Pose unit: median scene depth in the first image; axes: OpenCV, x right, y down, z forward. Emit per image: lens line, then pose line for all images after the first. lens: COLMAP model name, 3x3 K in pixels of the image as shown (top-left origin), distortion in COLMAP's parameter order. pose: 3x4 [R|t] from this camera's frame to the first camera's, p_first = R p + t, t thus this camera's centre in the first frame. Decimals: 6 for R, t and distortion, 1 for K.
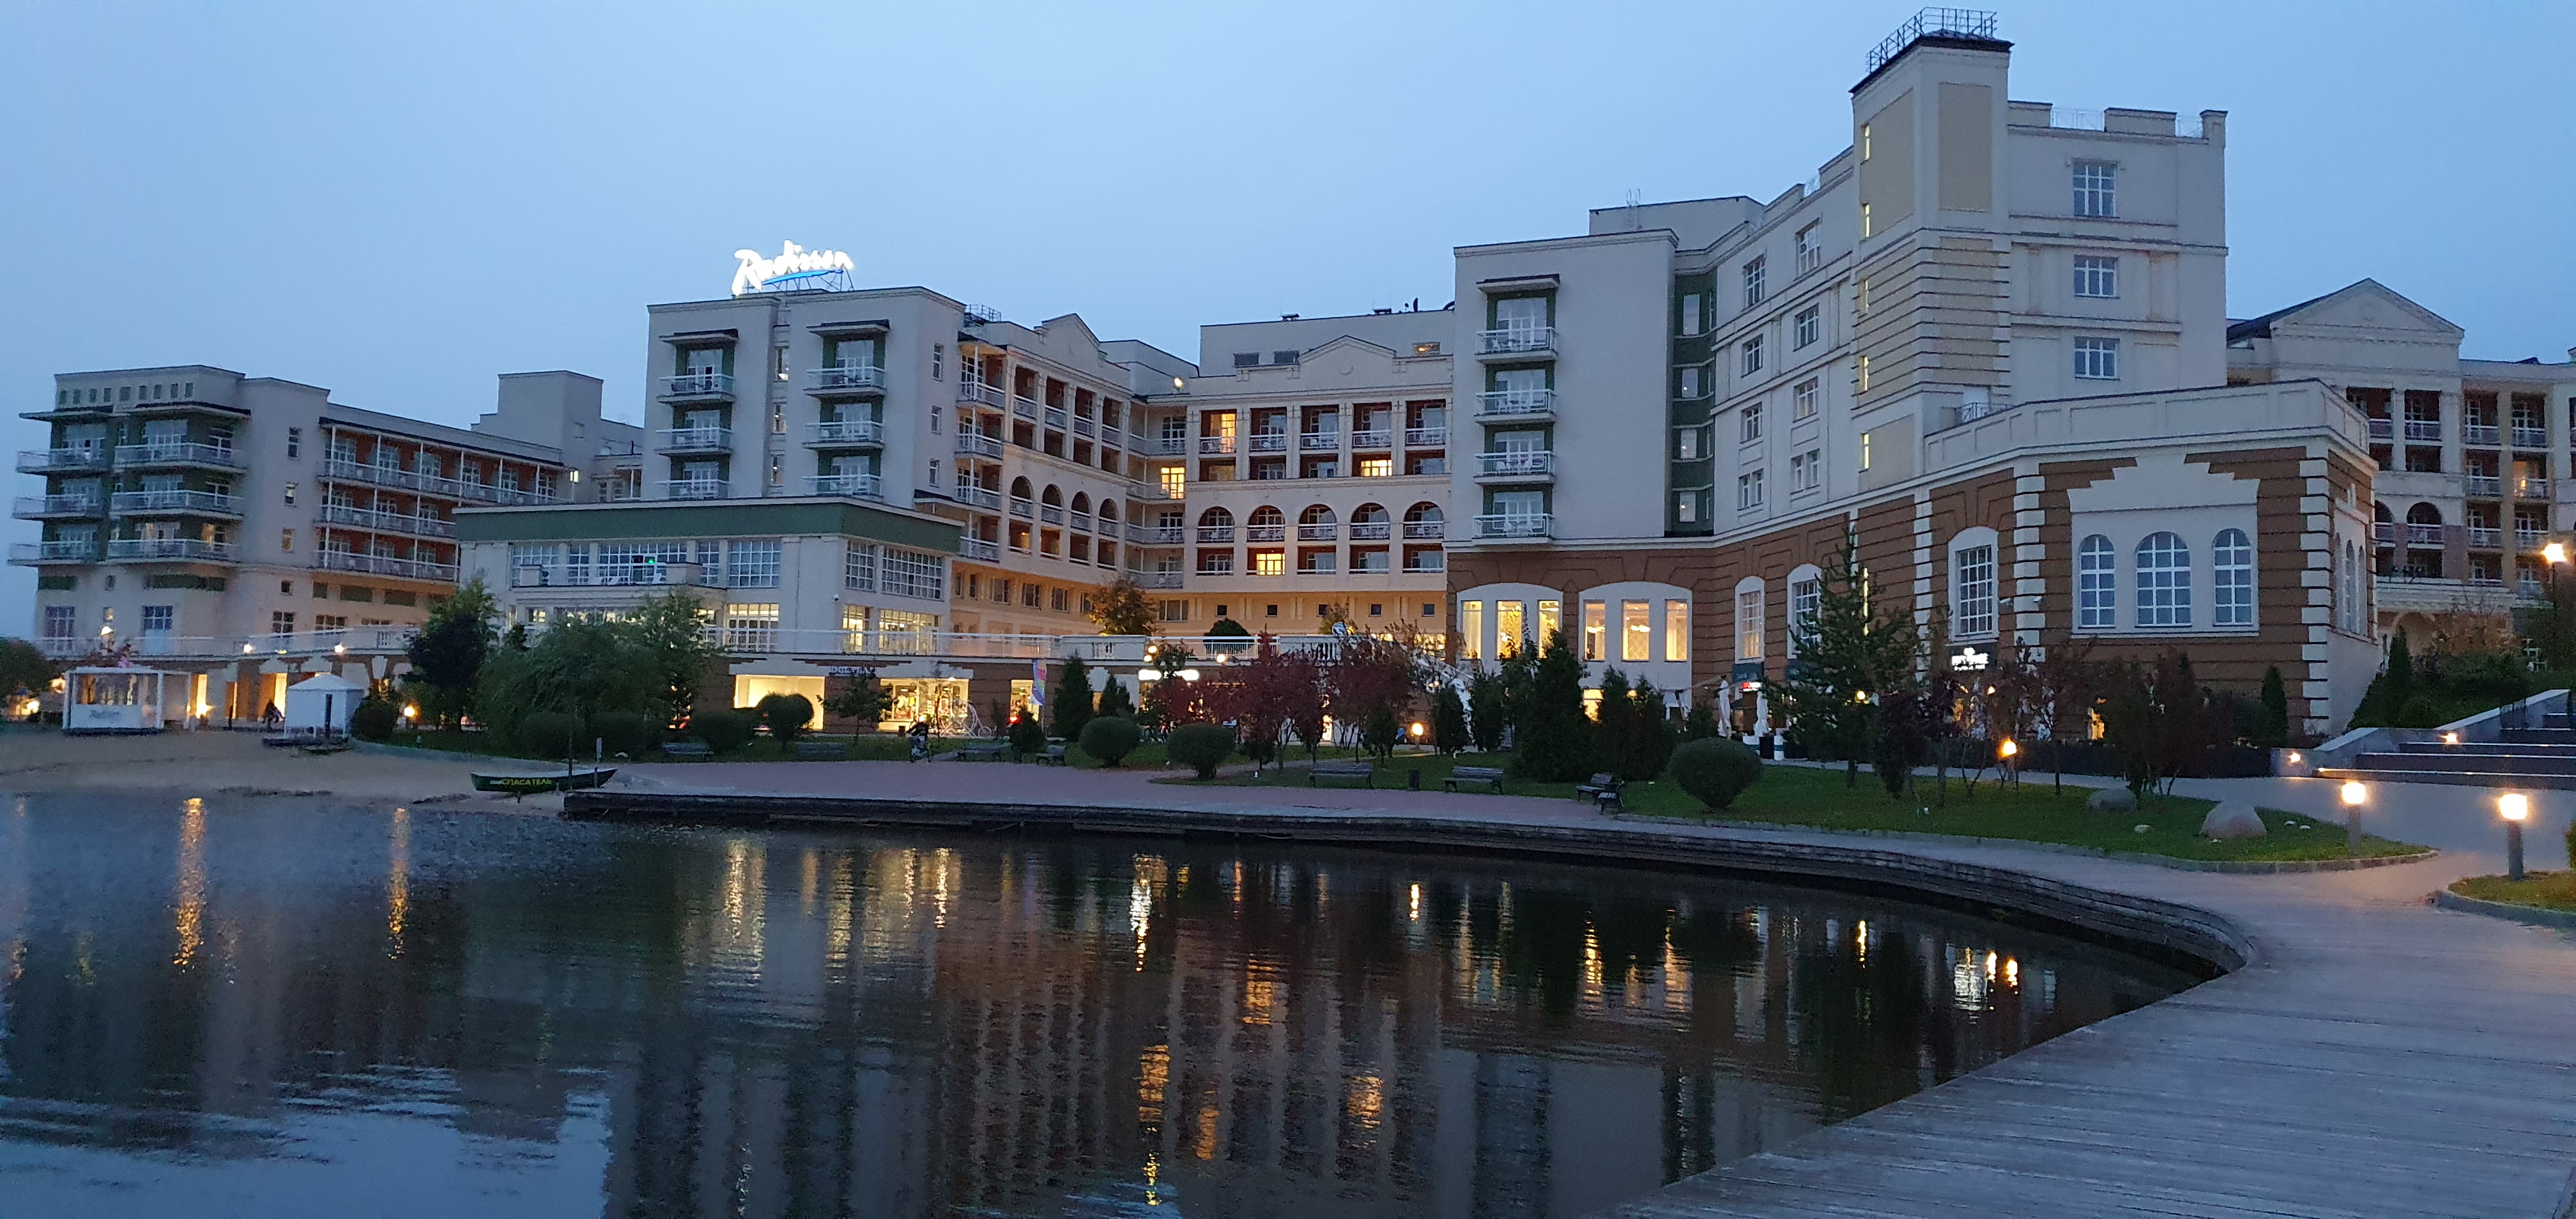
lens RADIAL K [[1971.2, 0, 1314.4], [0, 1971.2, 590.8], [0, 0, 1]] dist [0.031889, -0.017070]
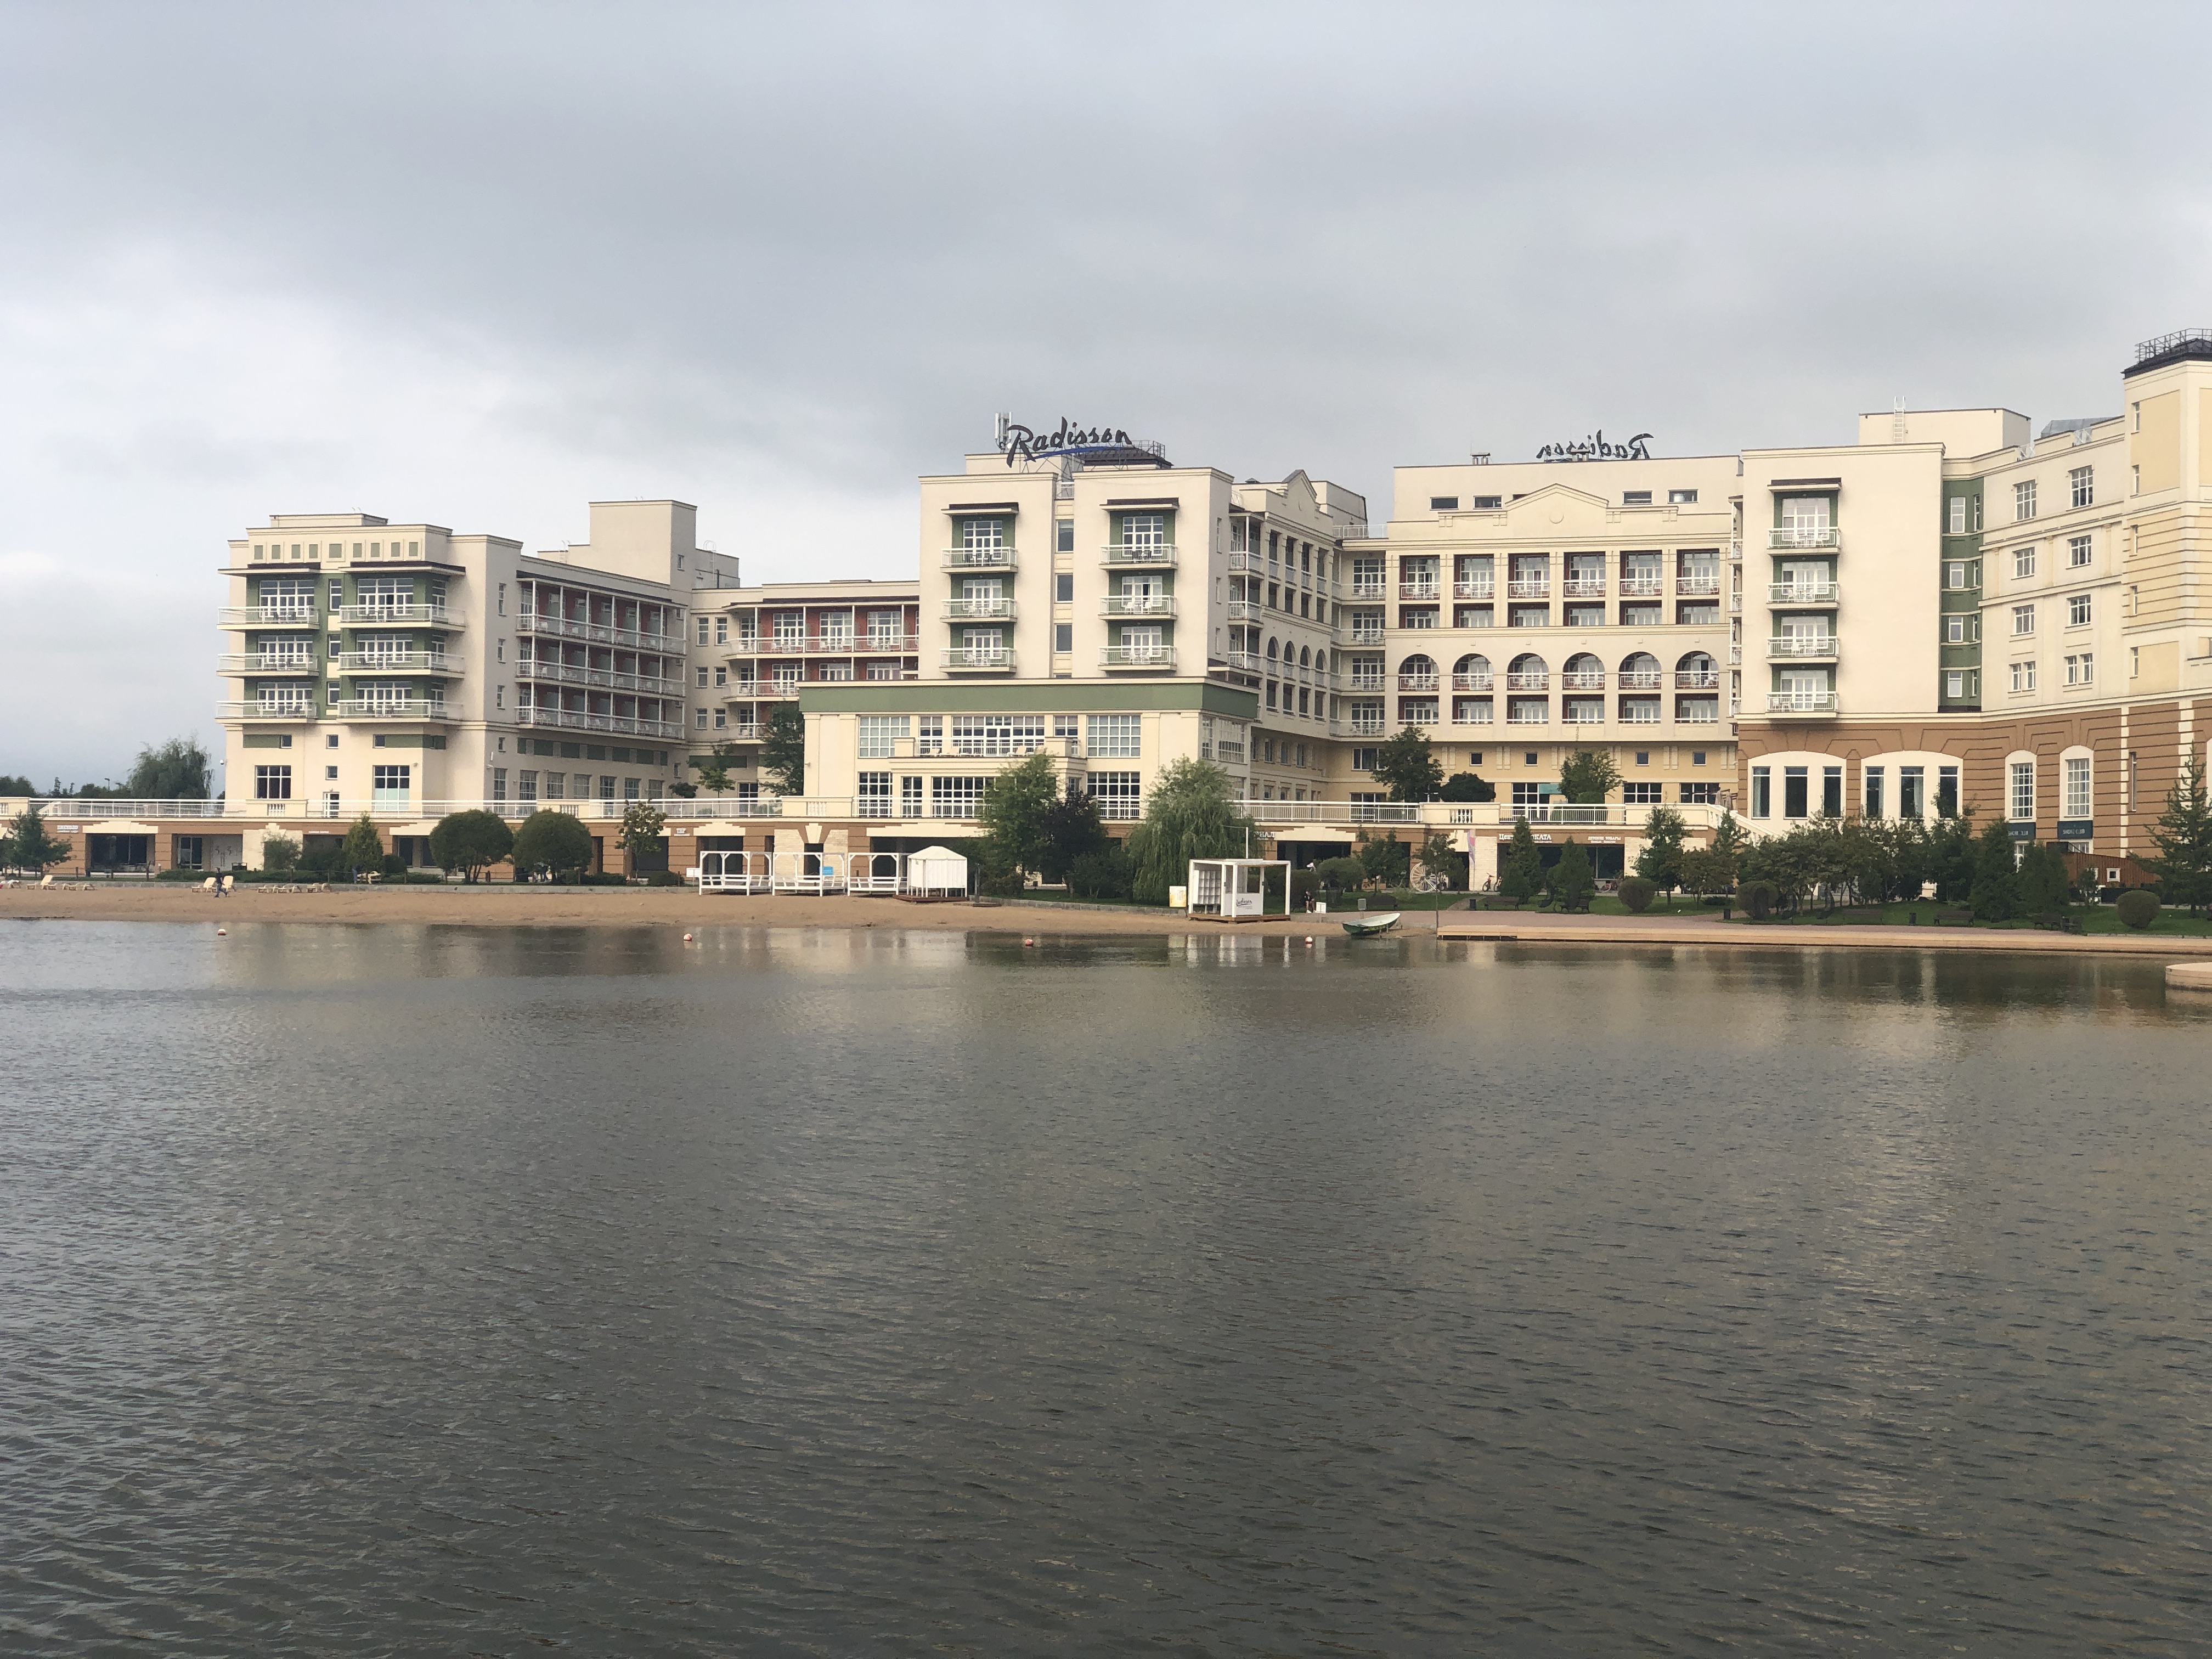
lens RADIAL K [[3351.6, 0, 1111.5], [0, 3351.6, 806.5], [0, 0, 1]] dist [0.104748, 0.000000]
pose [[0.999029, -0.009379, 0.043040, -0.334475], [0.007026, 0.998489, 0.054508, -0.070832], [-0.043486, -0.054153, 0.997585, -0.815906]]
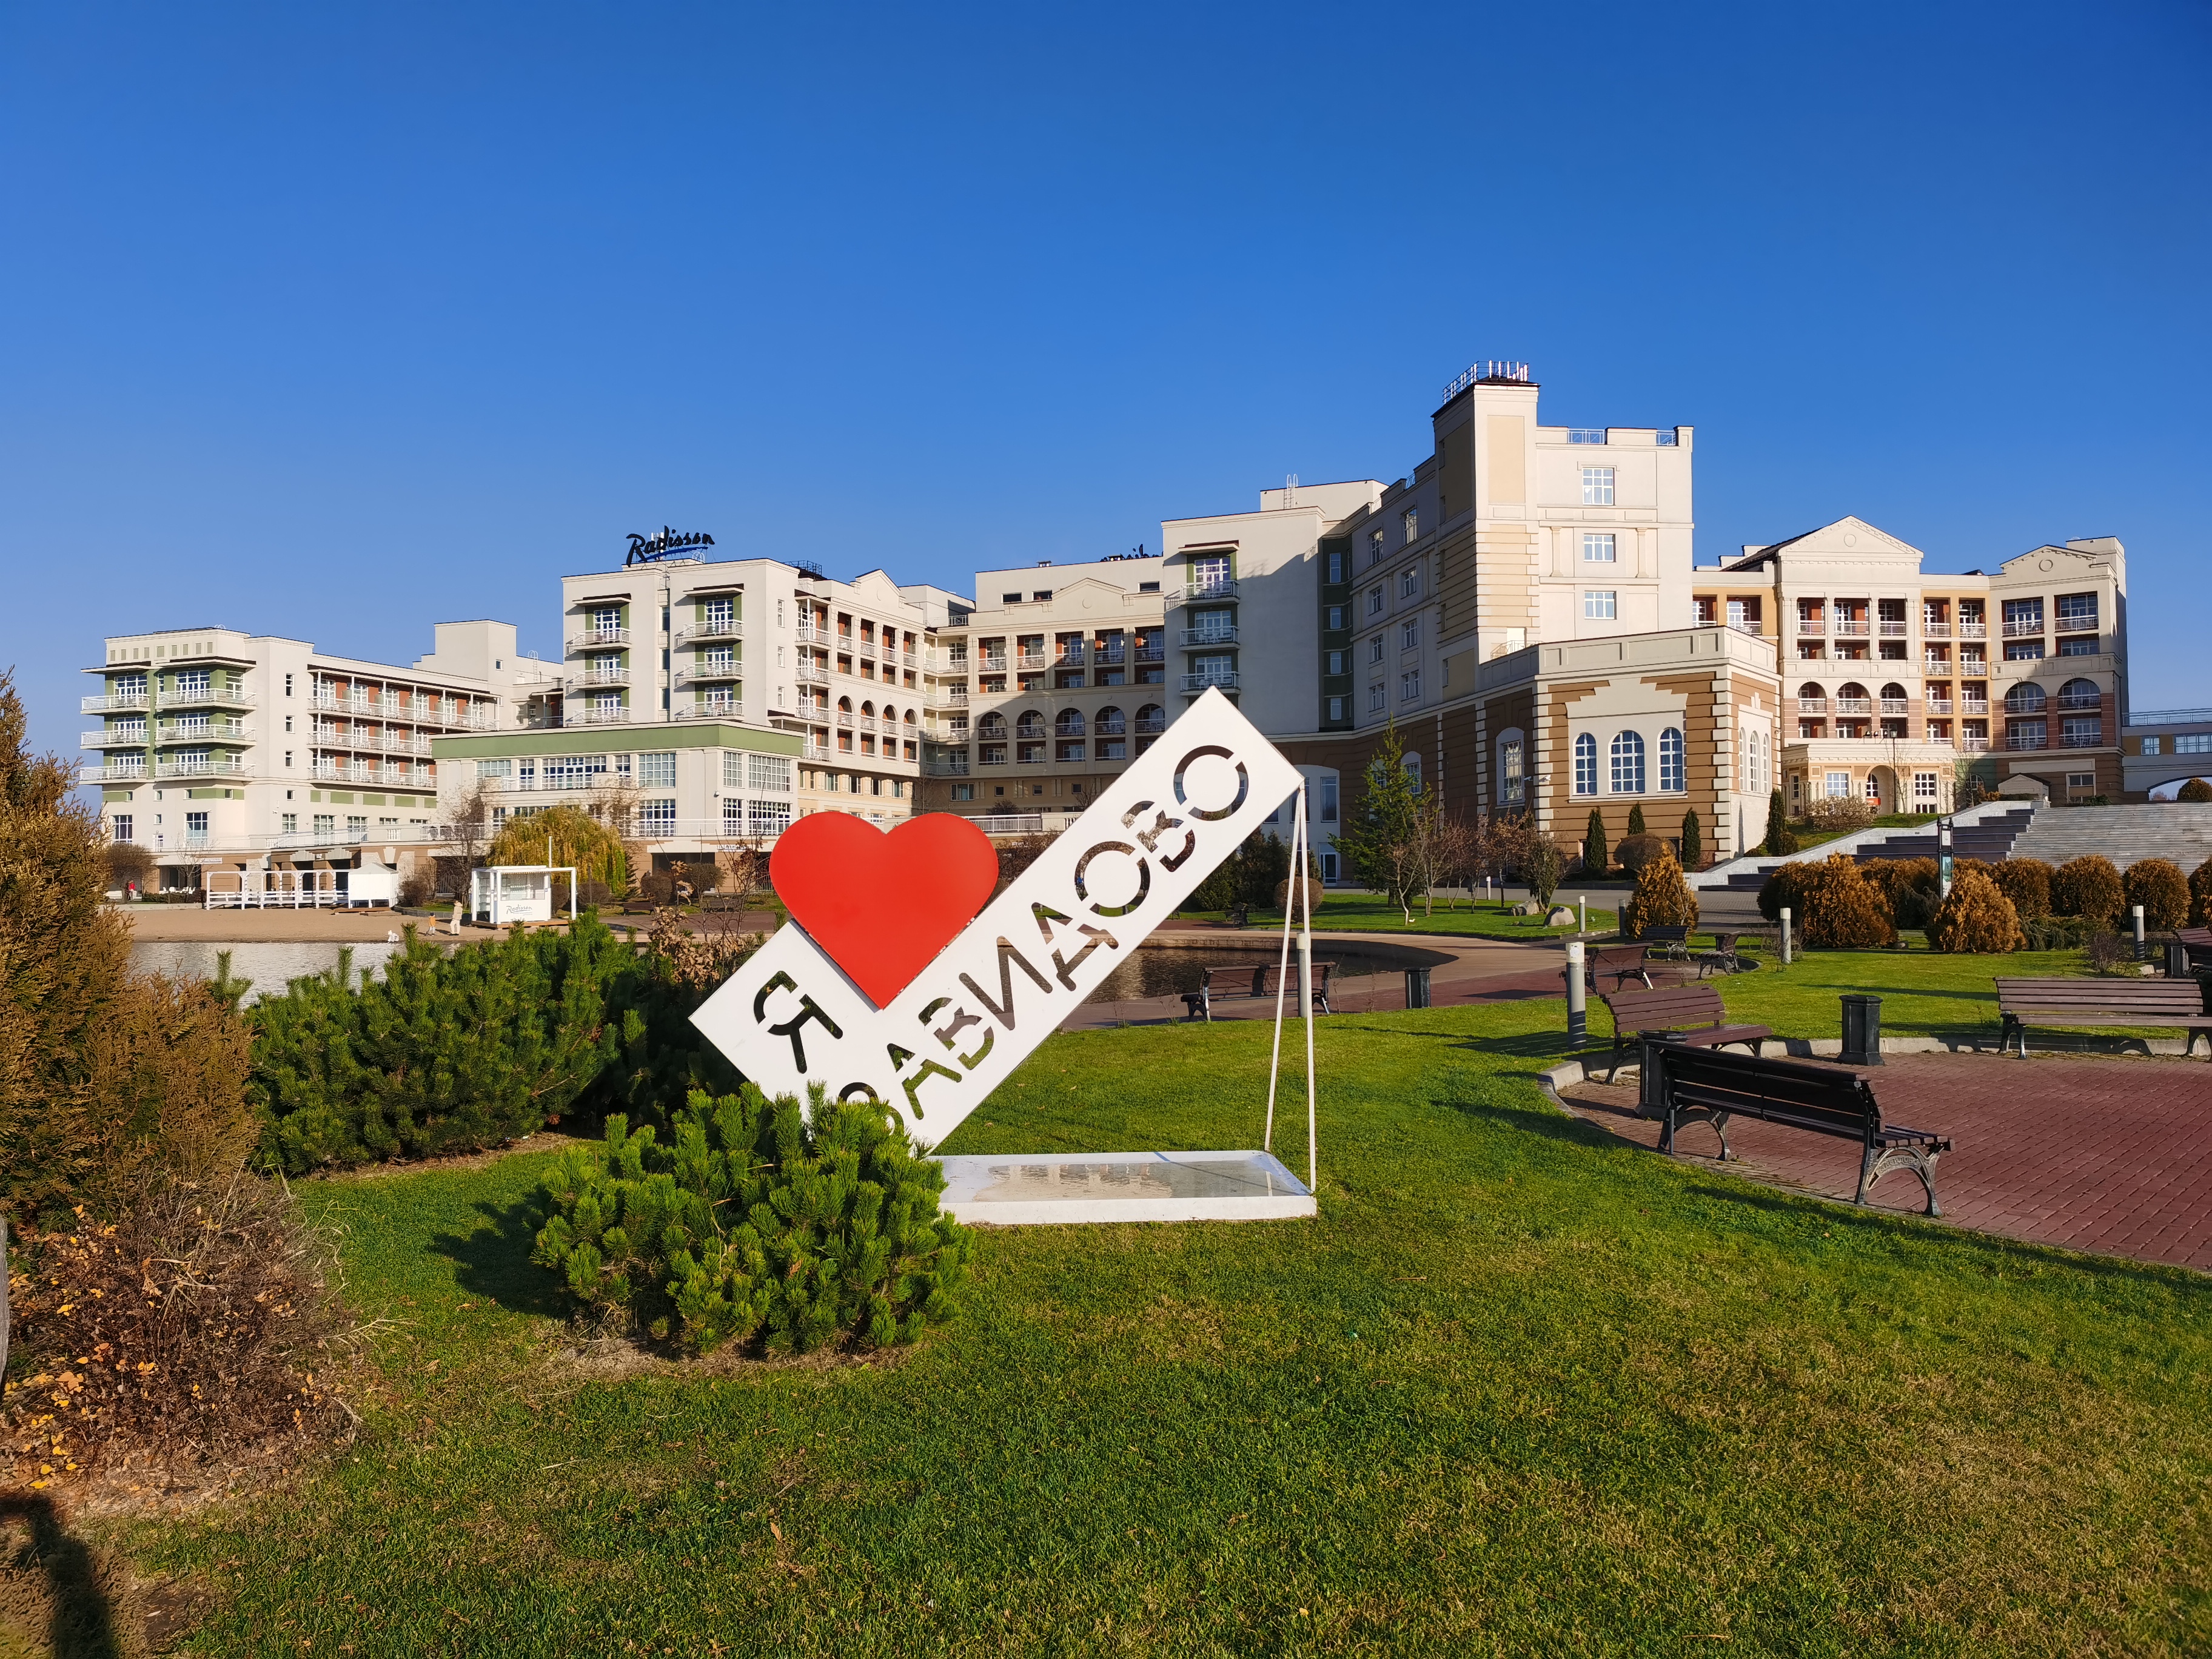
lens RADIAL K [[1694.8, 0, 1087.5], [0, 1694.8, 835.9], [0, 0, 1]] dist [0.046779, -0.061211]
pose [[0.999491, -0.031742, 0.003089, 0.008427], [0.031560, 0.998384, 0.047255, -0.013247], [-0.004584, -0.047133, 0.998878, -0.160091]]
